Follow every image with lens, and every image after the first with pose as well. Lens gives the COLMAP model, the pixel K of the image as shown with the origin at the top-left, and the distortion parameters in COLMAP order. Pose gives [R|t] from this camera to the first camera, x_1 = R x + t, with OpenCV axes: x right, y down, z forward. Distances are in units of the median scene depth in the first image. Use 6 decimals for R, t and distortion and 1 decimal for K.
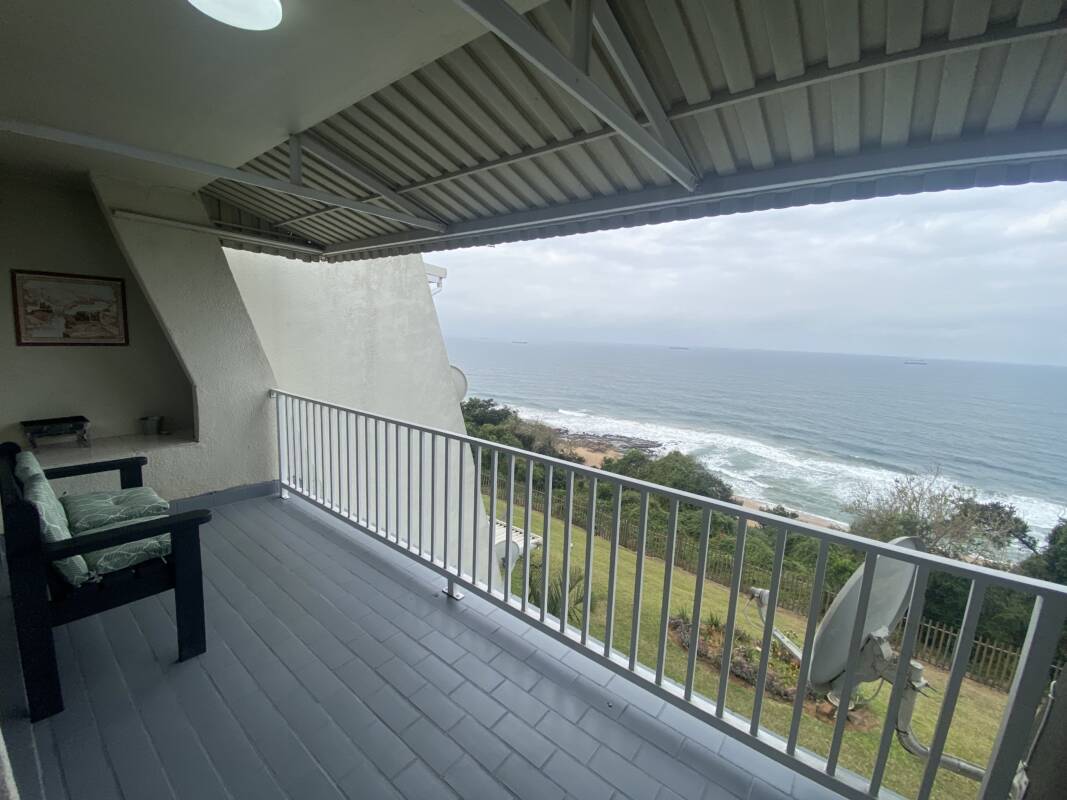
lens RADIAL K [[431.8, 0, 531.6], [0, 431.8, 397.4], [0, 0, 1]] dist [0.025832, -0.022405]
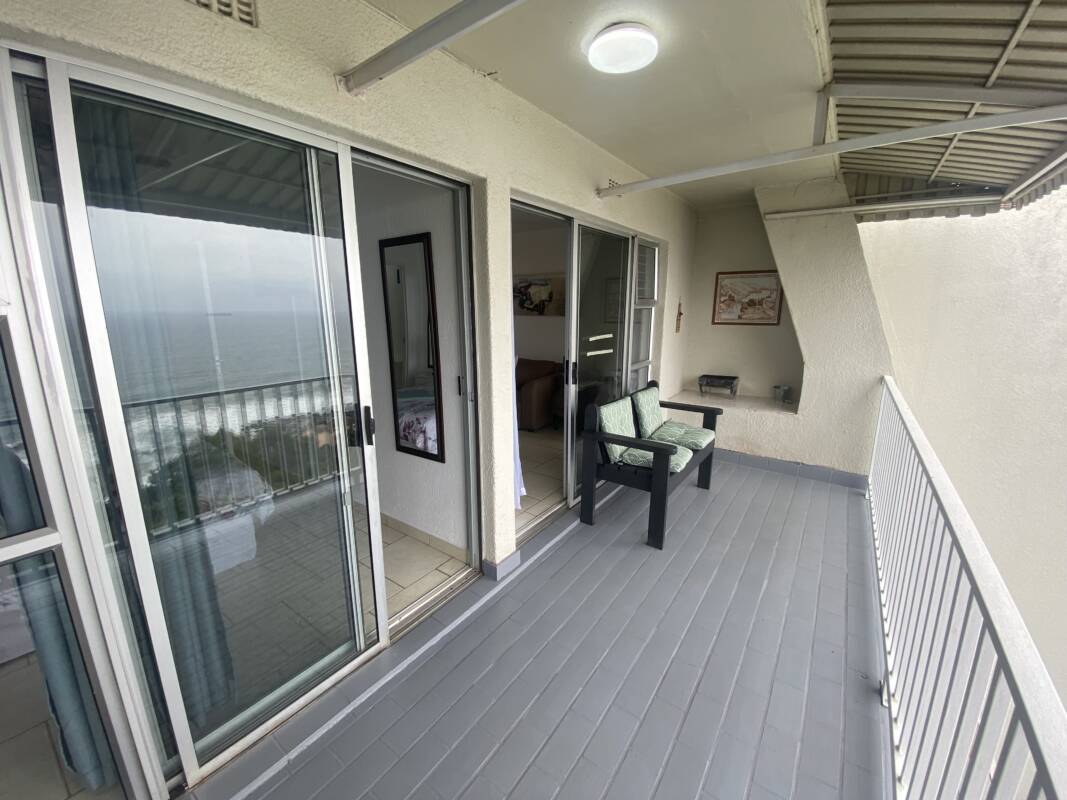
lens RADIAL K [[431.8, 0, 531.6], [0, 431.8, 397.4], [0, 0, 1]] dist [0.025832, -0.022405]
pose [[0.028069, 0.163900, -0.986078, 0.279282], [-0.136441, 0.977862, 0.158650, -0.019683], [0.990250, 0.130089, 0.049811, 0.271257]]
